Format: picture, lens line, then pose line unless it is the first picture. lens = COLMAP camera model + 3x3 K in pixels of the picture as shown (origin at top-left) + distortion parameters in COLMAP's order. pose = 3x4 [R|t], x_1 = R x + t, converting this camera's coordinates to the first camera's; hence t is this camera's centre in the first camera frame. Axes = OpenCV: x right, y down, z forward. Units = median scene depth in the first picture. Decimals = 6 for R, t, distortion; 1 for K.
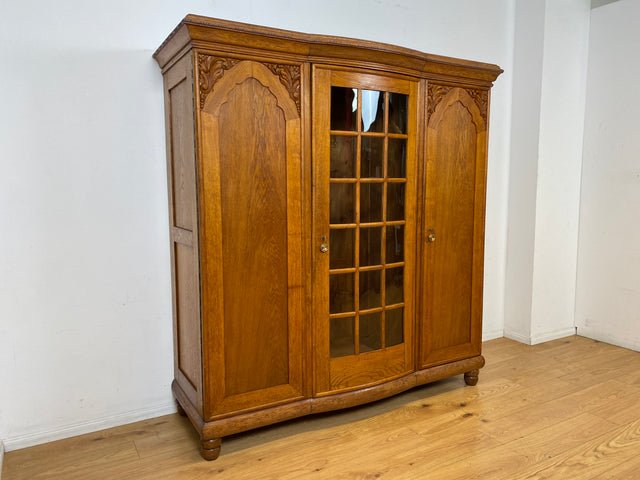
lens RADIAL K [[486.8, 0, 320.0], [0, 486.8, 240.0], [0, 0, 1]] dist [0.054277, -0.064853]
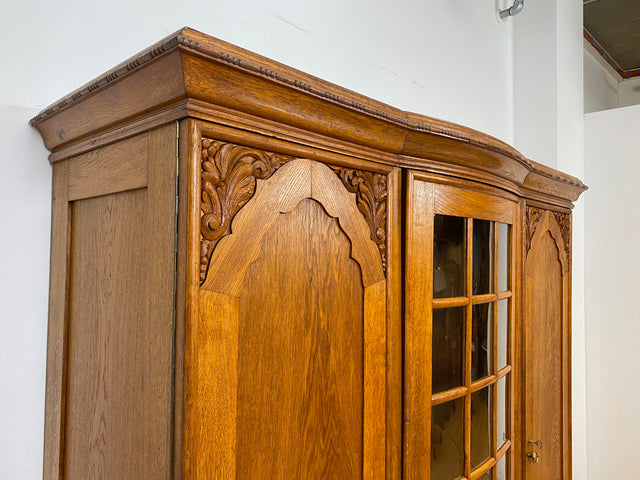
lens RADIAL K [[486.8, 0, 320.0], [0, 486.8, 240.0], [0, 0, 1]] dist [0.054277, -0.064853]
pose [[0.957097, 0.025118, 0.288678, -0.229772], [0.016066, 0.990104, -0.139414, -0.215752], [-0.289323, 0.138071, 0.947222, 0.550615]]
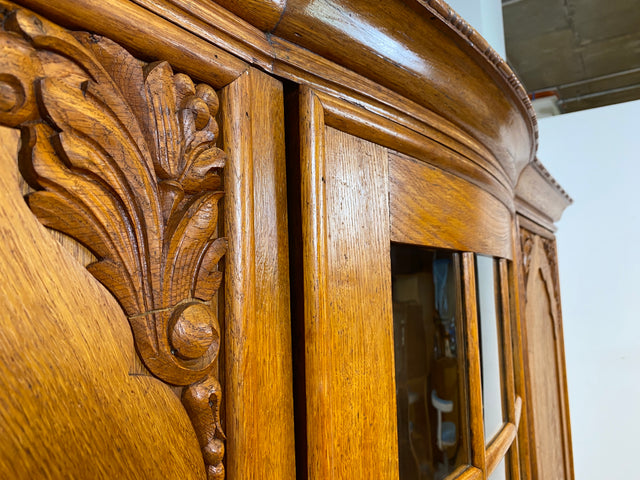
lens RADIAL K [[486.8, 0, 320.0], [0, 486.8, 240.0], [0, 0, 1]] dist [0.054277, -0.064853]
pose [[0.884754, 0.024335, 0.465424, -0.071817], [0.078588, 0.976546, -0.200453, -0.279625], [-0.459386, 0.213928, 0.862090, 0.855550]]
